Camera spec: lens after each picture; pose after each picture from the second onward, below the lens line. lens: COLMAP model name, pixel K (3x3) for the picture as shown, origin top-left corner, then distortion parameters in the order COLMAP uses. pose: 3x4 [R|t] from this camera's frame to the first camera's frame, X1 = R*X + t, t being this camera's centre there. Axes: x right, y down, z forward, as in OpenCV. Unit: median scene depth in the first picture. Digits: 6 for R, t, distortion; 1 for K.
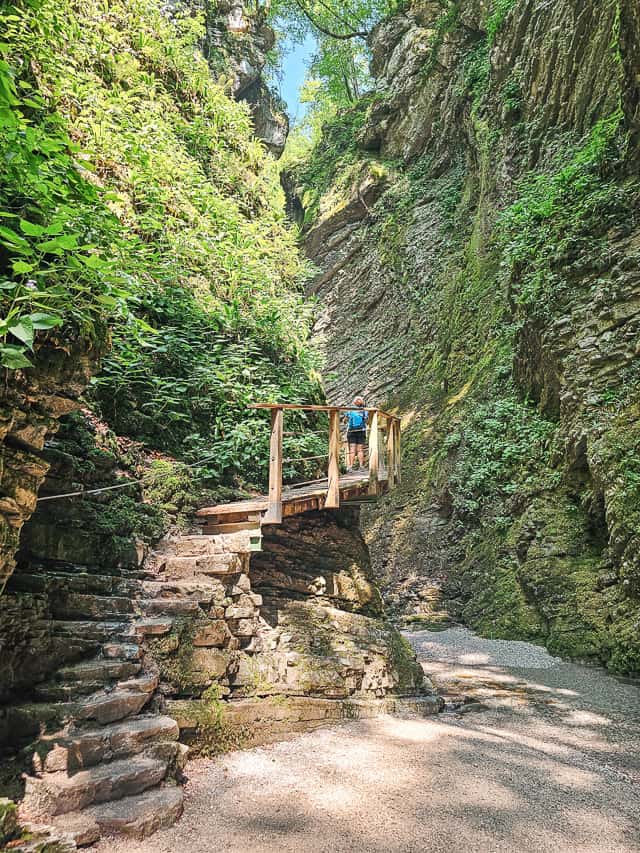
lens RADIAL K [[1115.3, 0, 320.0], [0, 1115.3, 426.5], [0, 0, 1]] dist [0.033308, 0.024264]
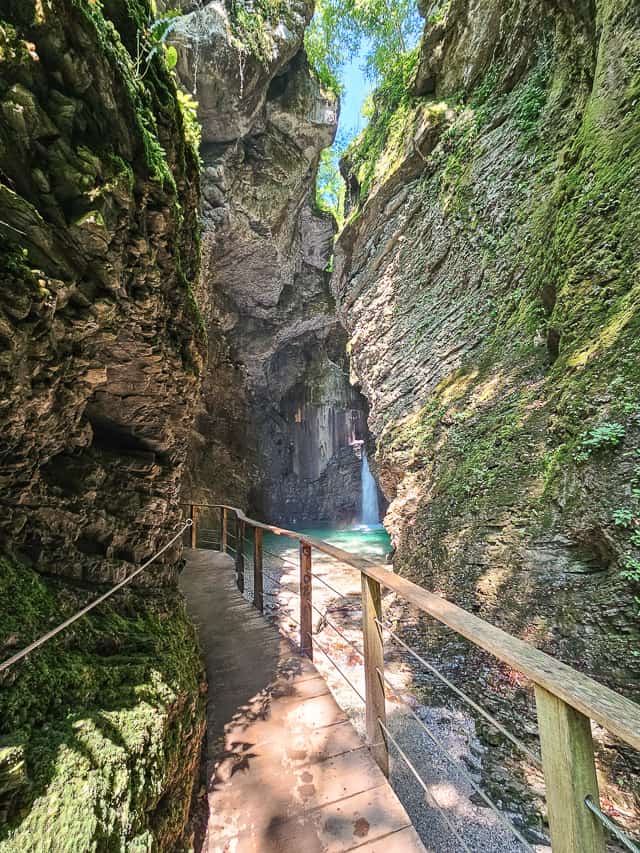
lens RADIAL K [[349.4, 0, 320.0], [0, 349.4, 426.5], [0, 0, 1]] dist [-0.000420, 0.000606]
pose [[0.955269, -0.061285, -0.289319, 0.029675], [0.104610, 0.985068, 0.136737, -0.025508], [0.276619, -0.160886, 0.947416, 0.668753]]
